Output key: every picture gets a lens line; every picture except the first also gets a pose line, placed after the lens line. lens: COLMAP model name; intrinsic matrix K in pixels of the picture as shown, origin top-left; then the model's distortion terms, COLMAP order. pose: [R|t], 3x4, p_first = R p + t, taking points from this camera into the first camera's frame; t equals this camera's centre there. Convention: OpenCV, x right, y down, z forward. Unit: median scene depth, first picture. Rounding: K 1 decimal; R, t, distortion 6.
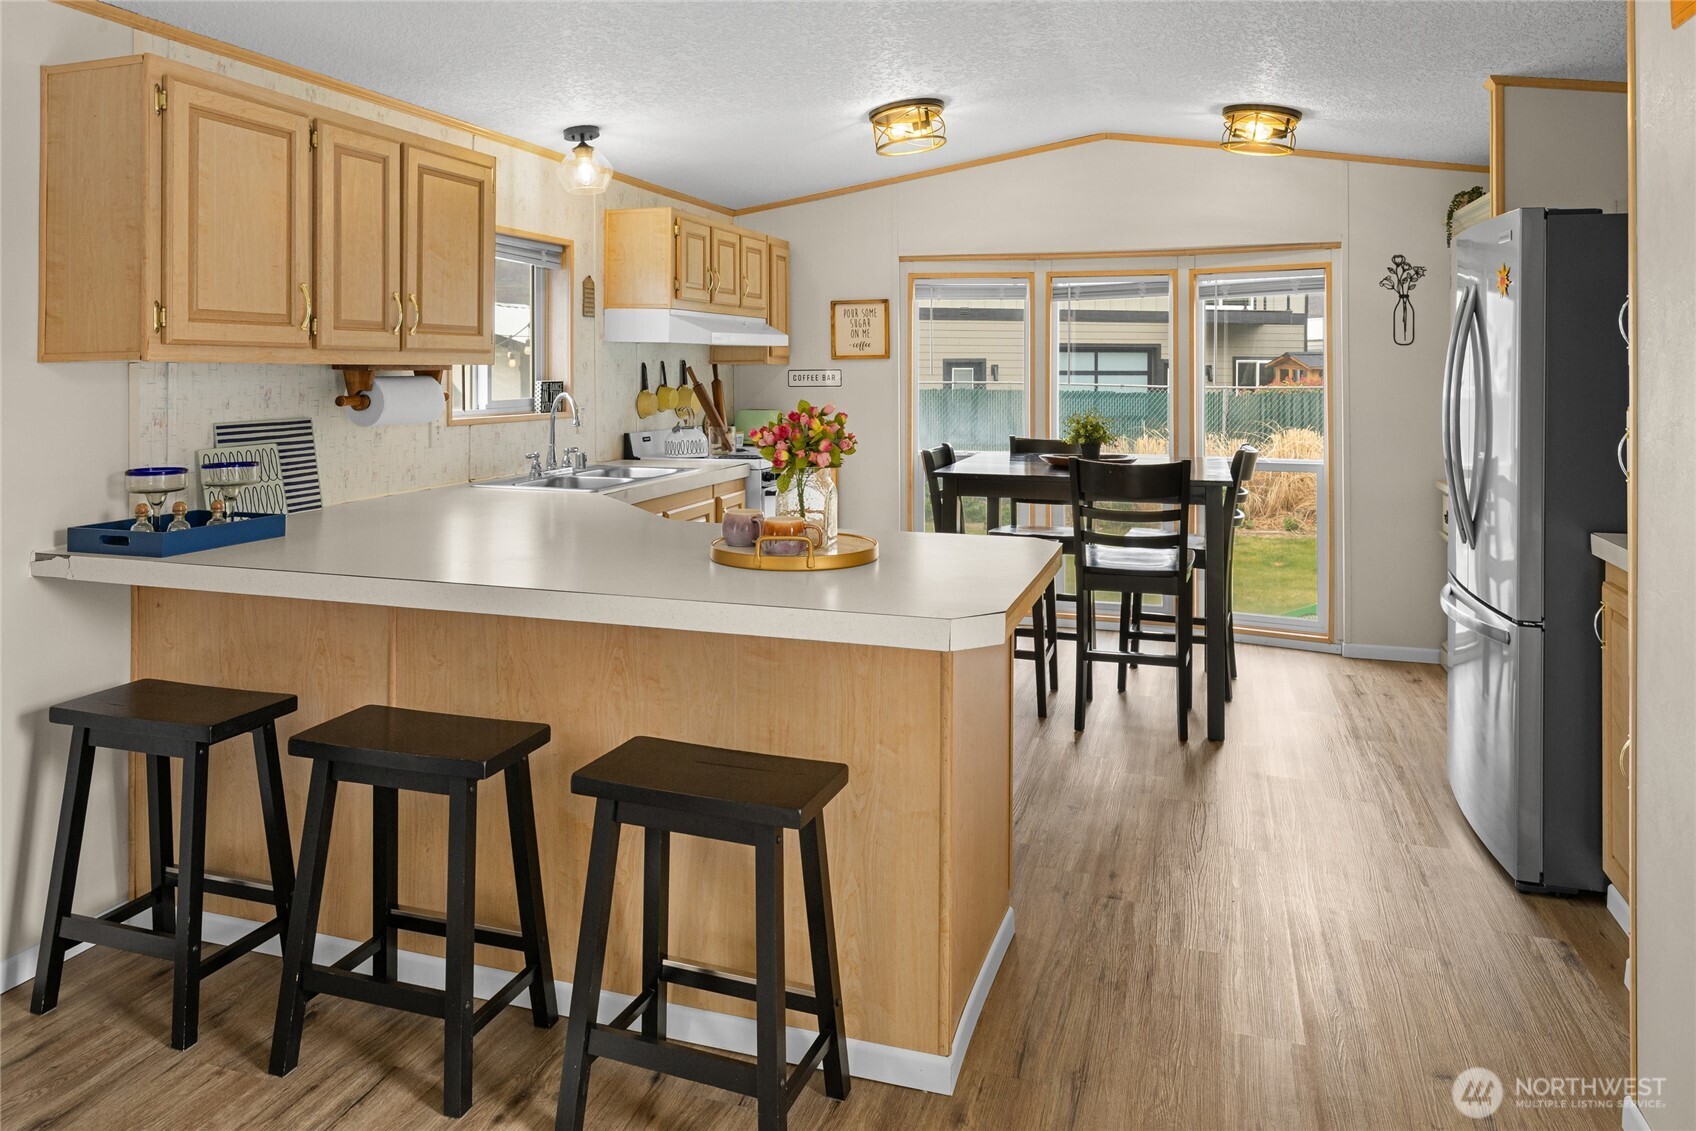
lens RADIAL K [[1133.6, 0, 839.2], [0, 1133.6, 353.6], [0, 0, 1]] dist [-0.001307, 0.001542]
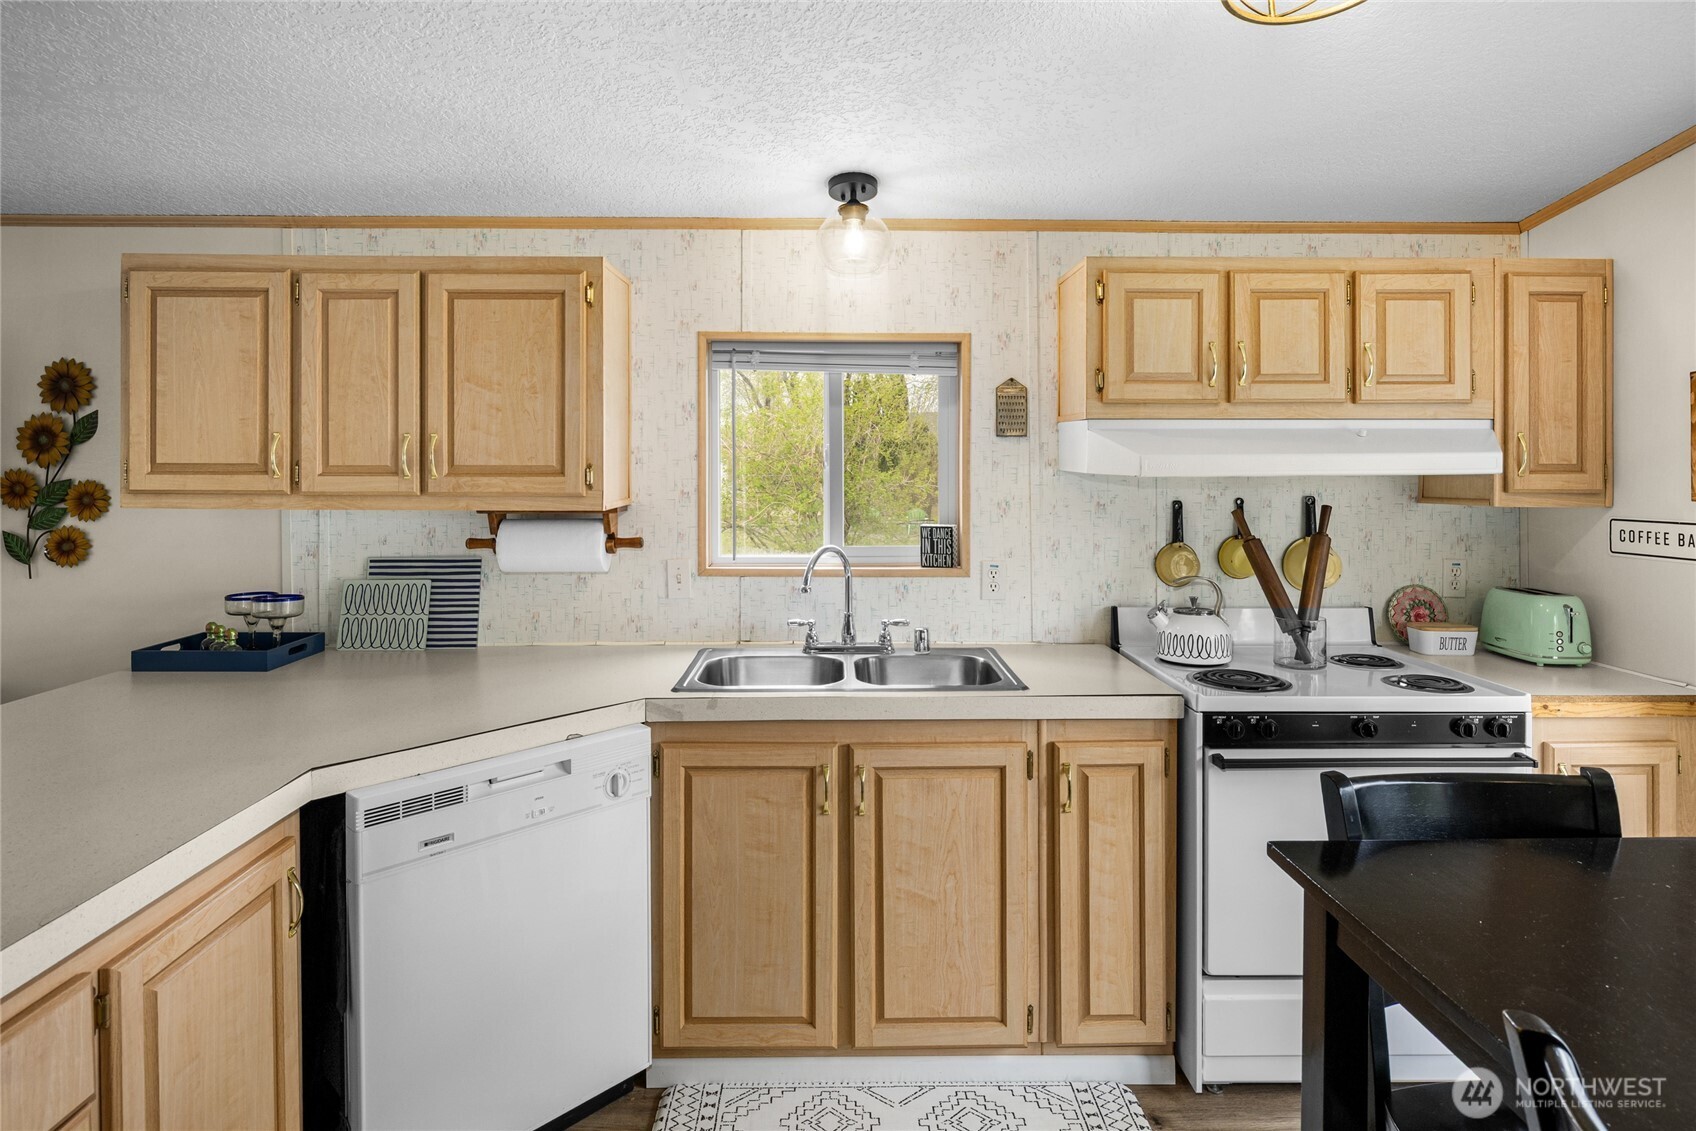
lens RADIAL K [[924.7, 0, 843.8], [0, 924.7, 472.6], [0, 0, 1]] dist [-0.004892, -0.000485]
pose [[0.327240, 0.005712, -0.944924, 0.256028], [0.009720, 0.999908, 0.009410, -0.014523], [0.944891, -0.012264, 0.327155, 0.624101]]
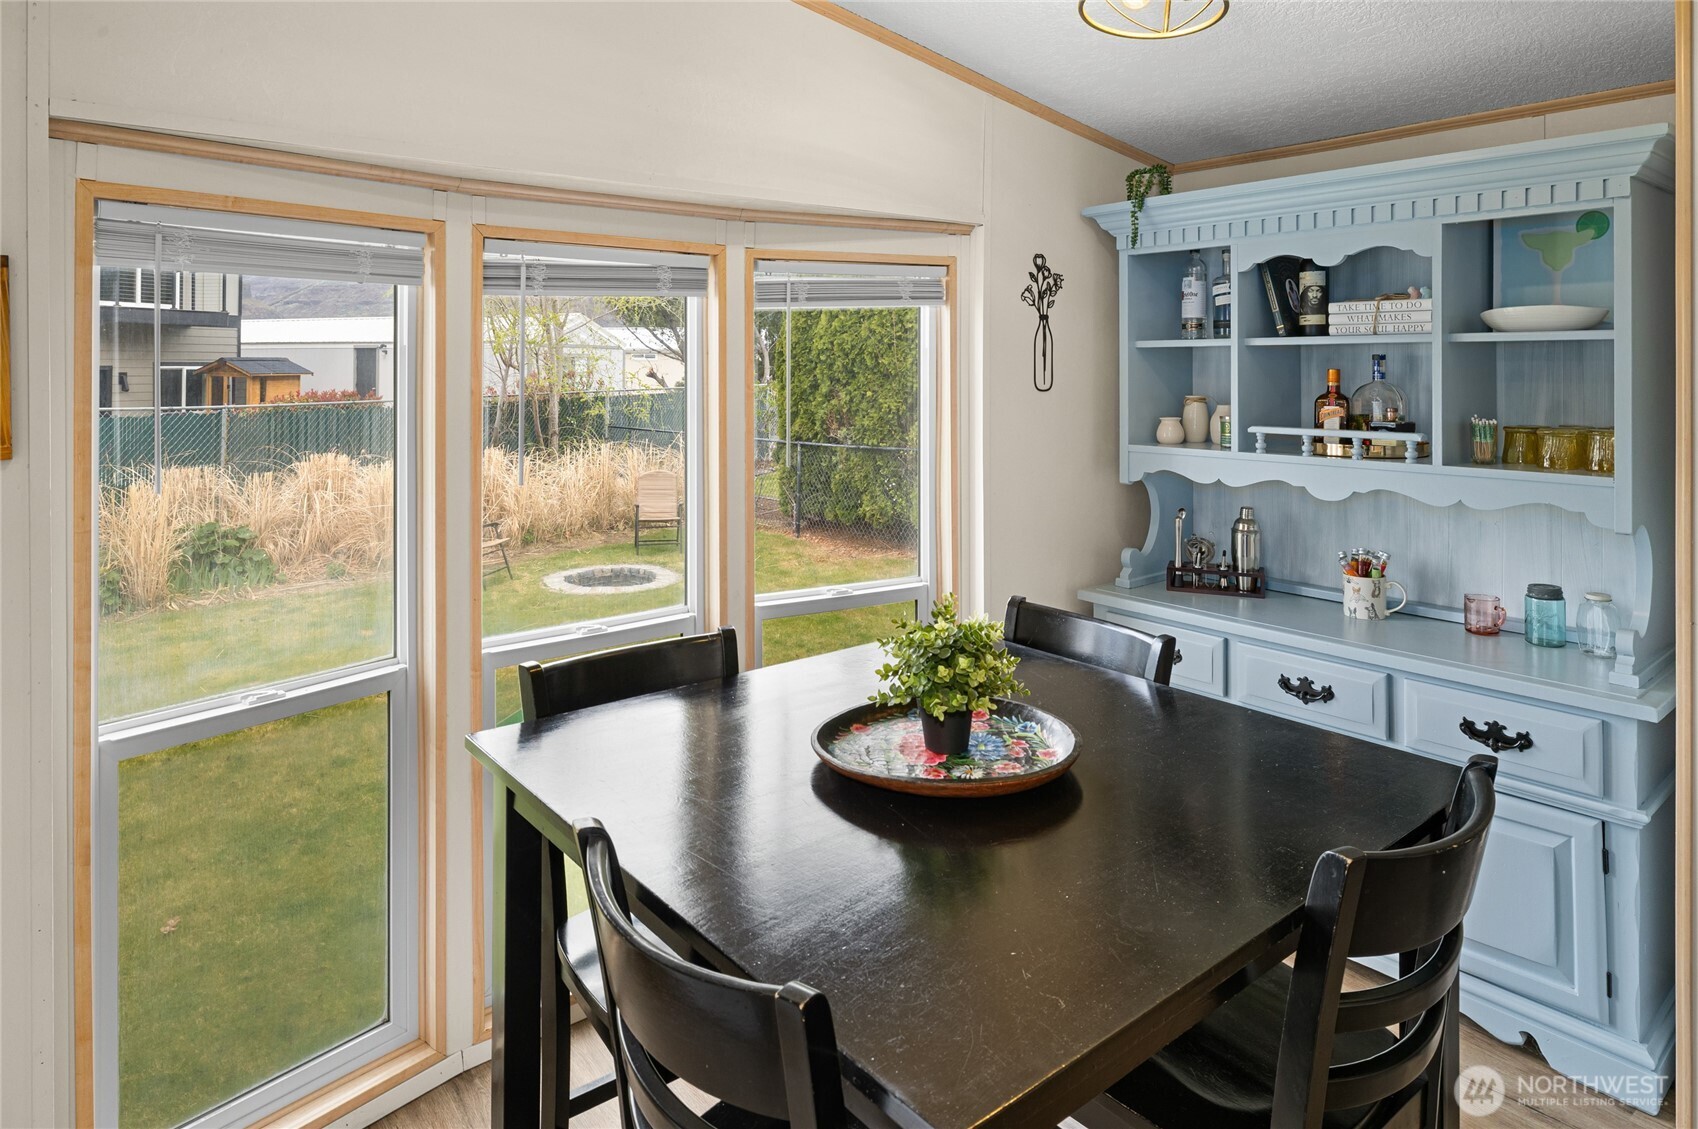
lens RADIAL K [[1023.9, 0, 835.8], [0, 1023.9, 368.8], [0, 0, 1]] dist [0.001822, -0.000285]
pose [[0.560259, -0.005215, 0.828301, -0.063482], [-0.006673, 0.999919, 0.010809, -0.025204], [-0.828291, -0.011583, 0.560178, 0.739151]]
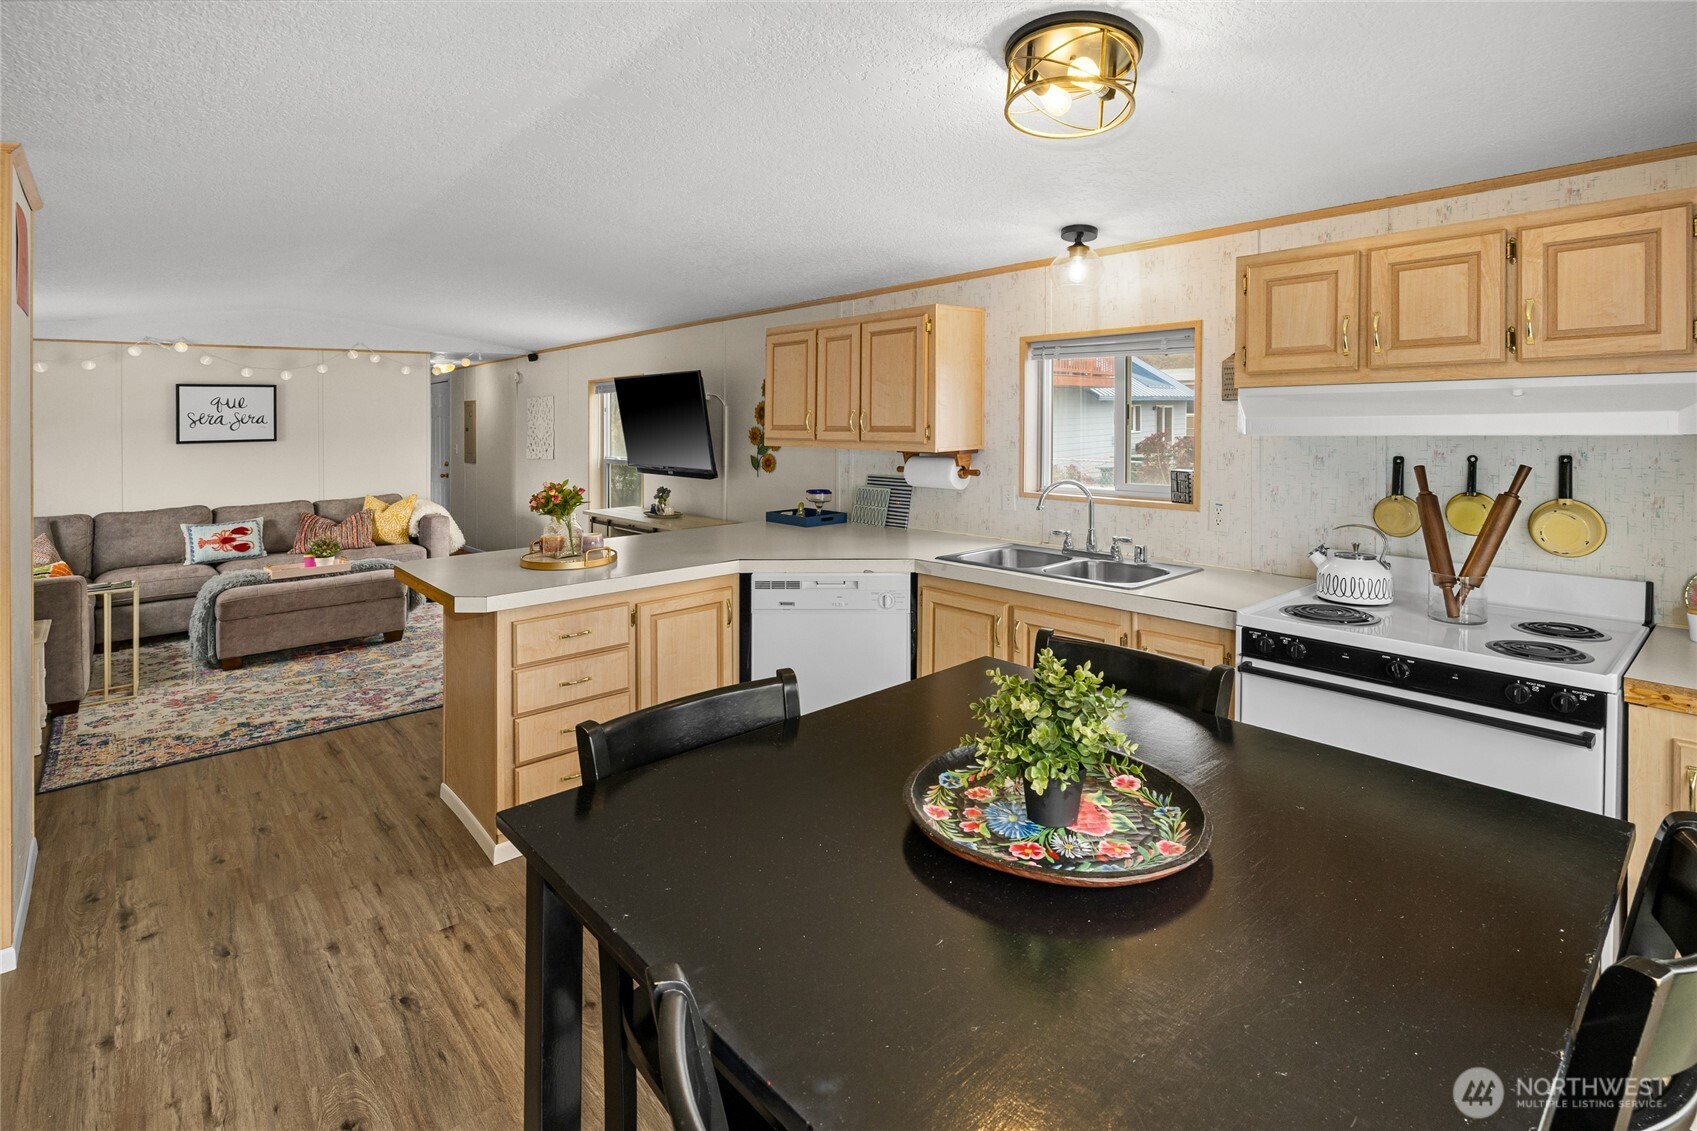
lens RADIAL K [[766.8, 0, 867.7], [0, 766.8, 414.2], [0, 0, 1]] dist [0.001320, 0.000404]
pose [[-0.459819, 0.000656, -0.888012, 0.381846], [0.020452, 0.999742, -0.009852, -0.019488], [0.887777, -0.022692, -0.459714, 0.898279]]
